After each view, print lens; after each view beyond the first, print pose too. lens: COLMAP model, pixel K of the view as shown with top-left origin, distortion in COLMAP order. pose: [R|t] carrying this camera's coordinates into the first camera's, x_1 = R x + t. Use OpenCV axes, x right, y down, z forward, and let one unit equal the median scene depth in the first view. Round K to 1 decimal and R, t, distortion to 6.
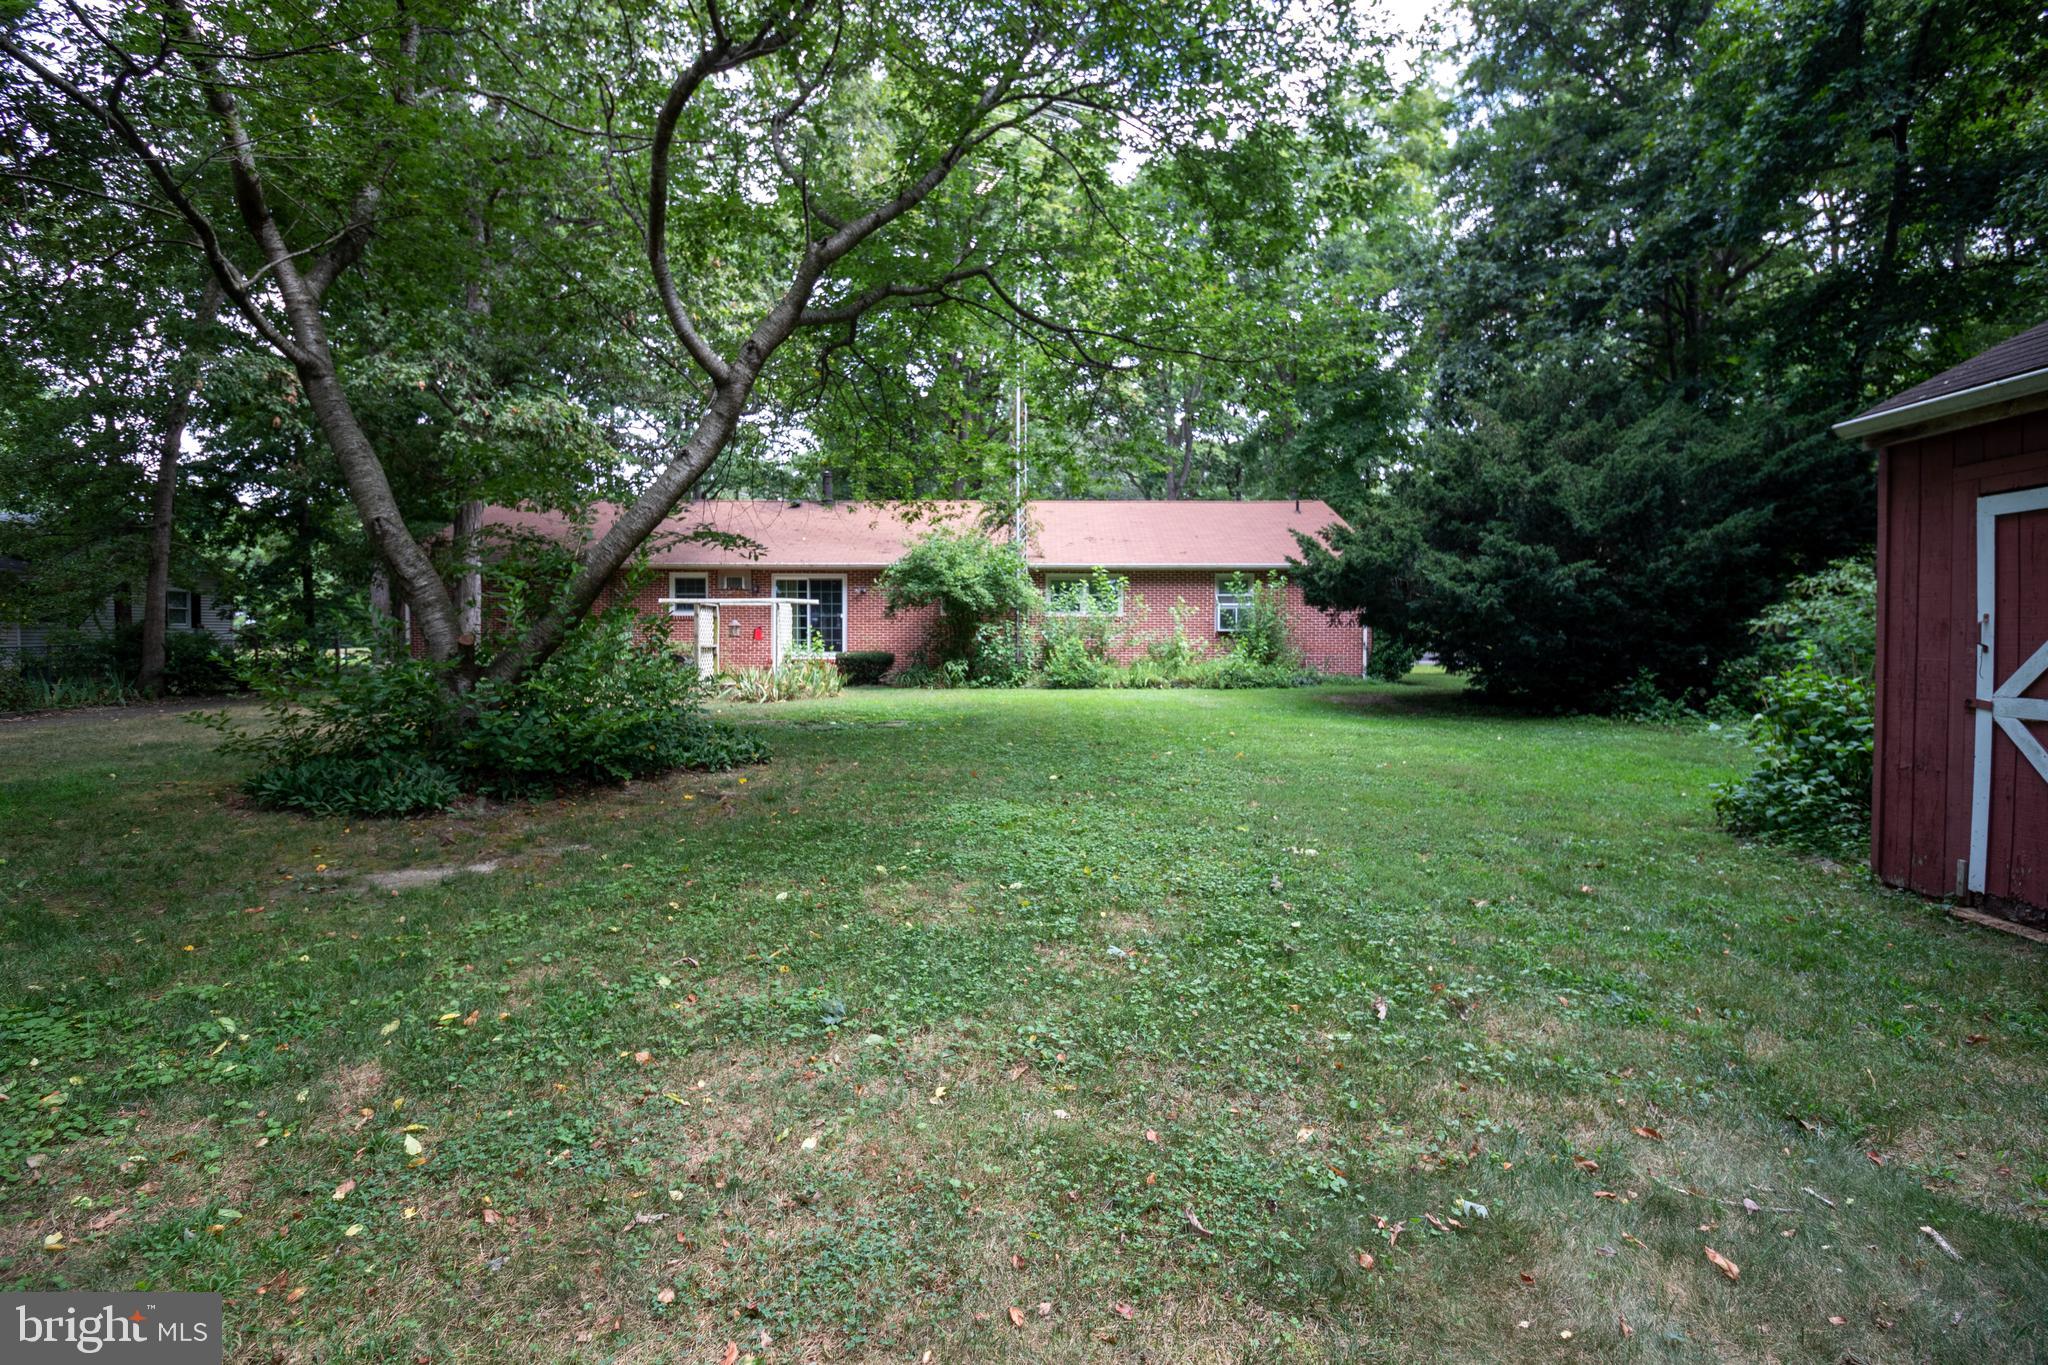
lens RADIAL K [[954.6, 0, 1040.9], [0, 954.6, 662.3], [0, 0, 1]] dist [0.000098, -0.011860]
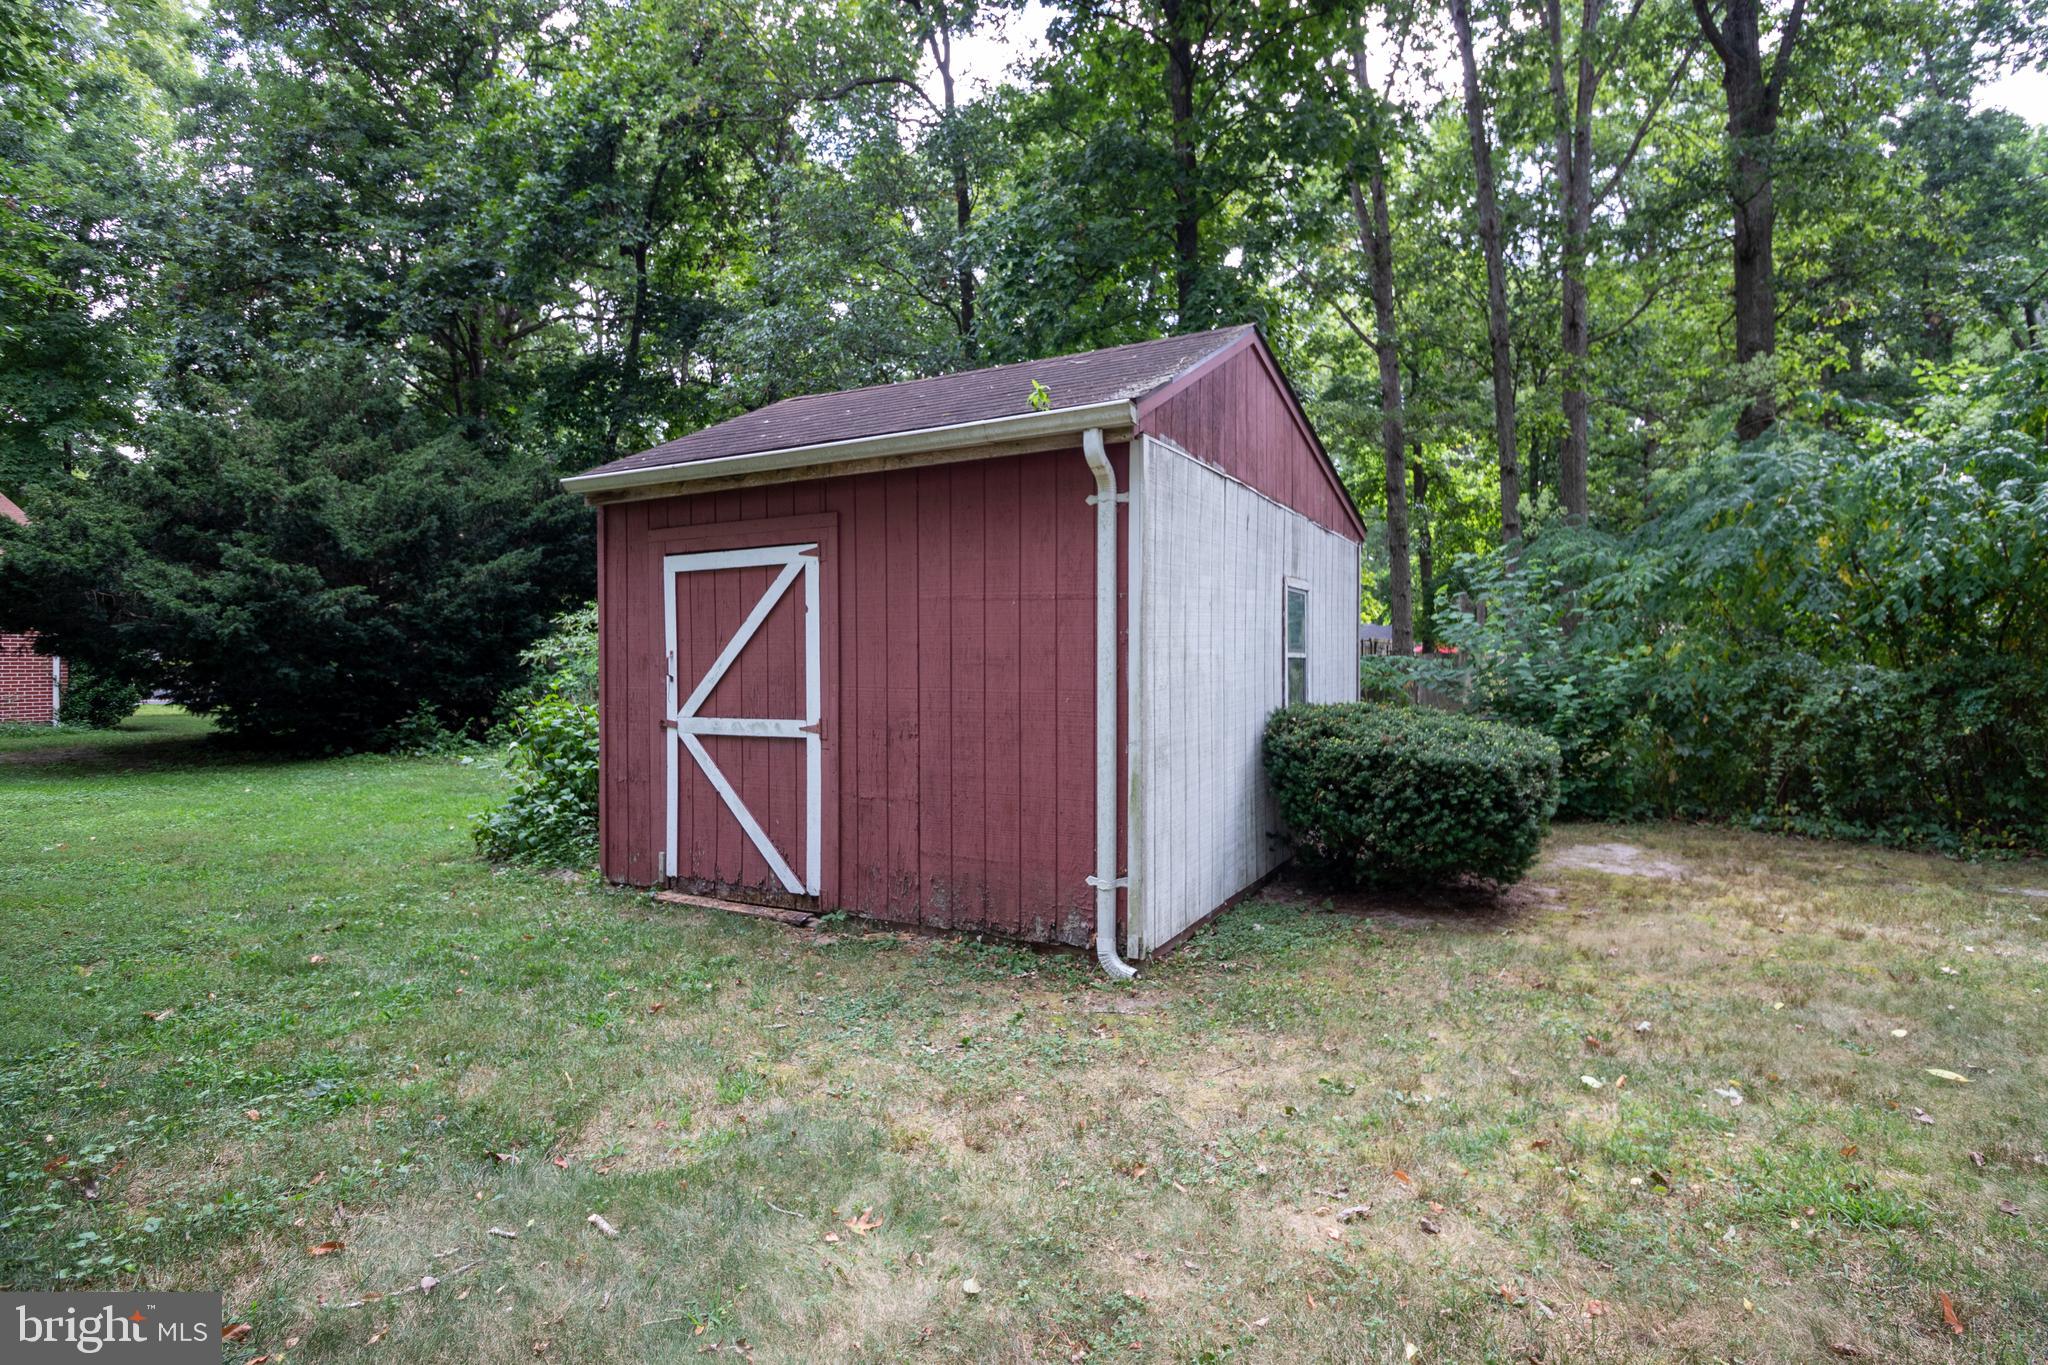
lens RADIAL K [[954.6, 0, 1040.9], [0, 954.6, 662.3], [0, 0, 1]] dist [0.000098, -0.011860]
pose [[0.436452, 0.003289, 0.899722, 0.033579], [0.025925, 0.999532, -0.016230, -0.001071], [-0.899354, 0.030409, 0.436162, 0.006383]]
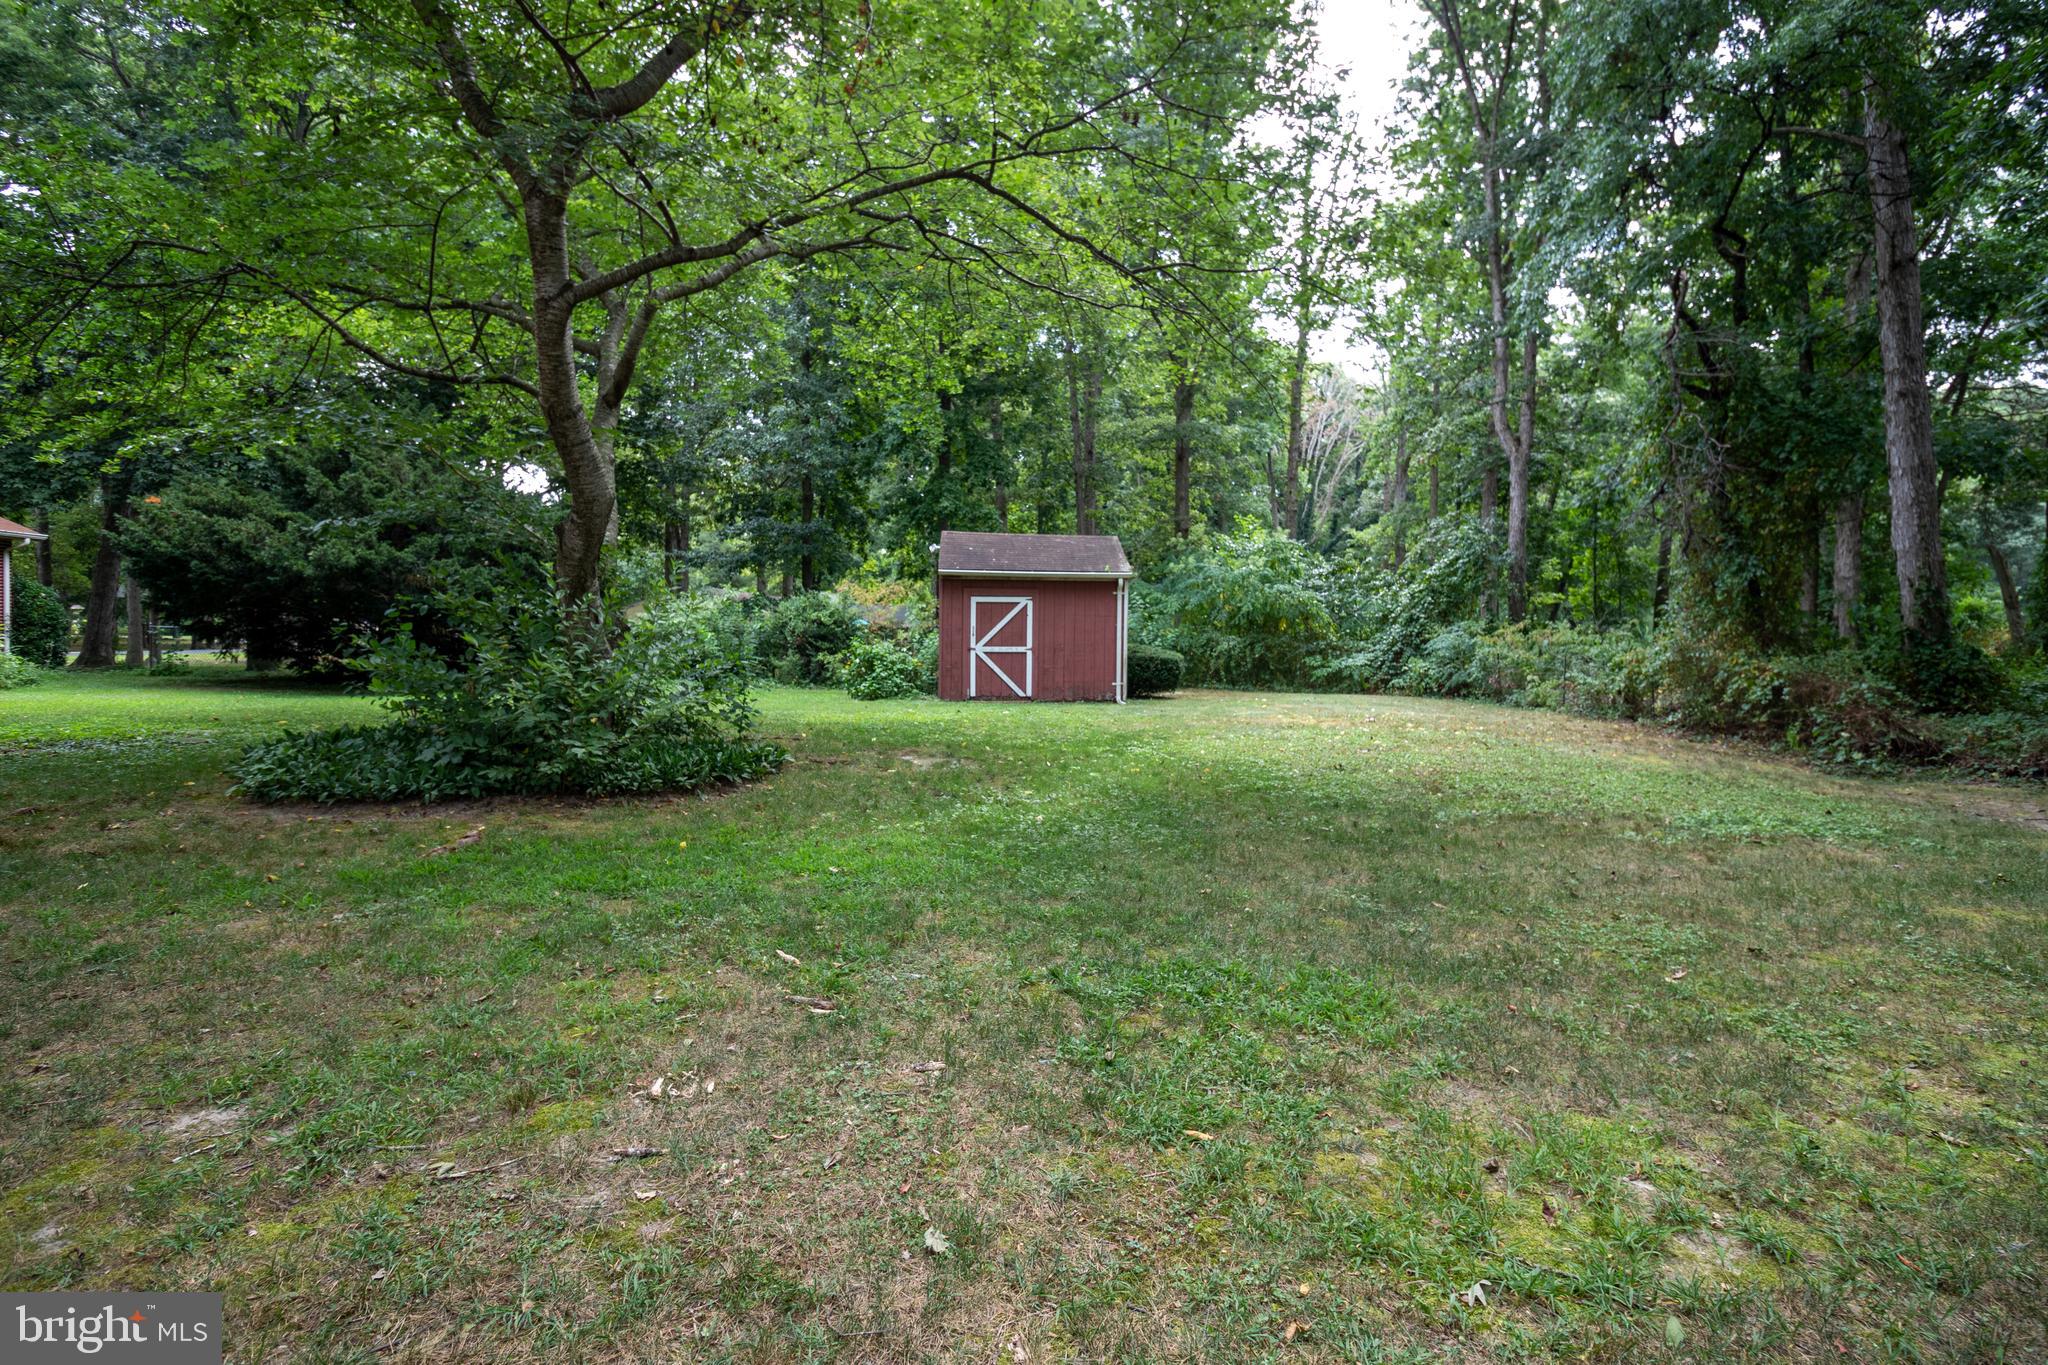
lens RADIAL K [[971.3, 0, 1032.2], [0, 971.3, 667.4], [0, 0, 1]] dist [0.004019, 0.000317]
pose [[-0.134806, -0.026685, 0.990513, -1.277280], [0.016230, 0.999444, 0.029134, 0.003181], [-0.990739, 0.020003, -0.134298, 0.539235]]
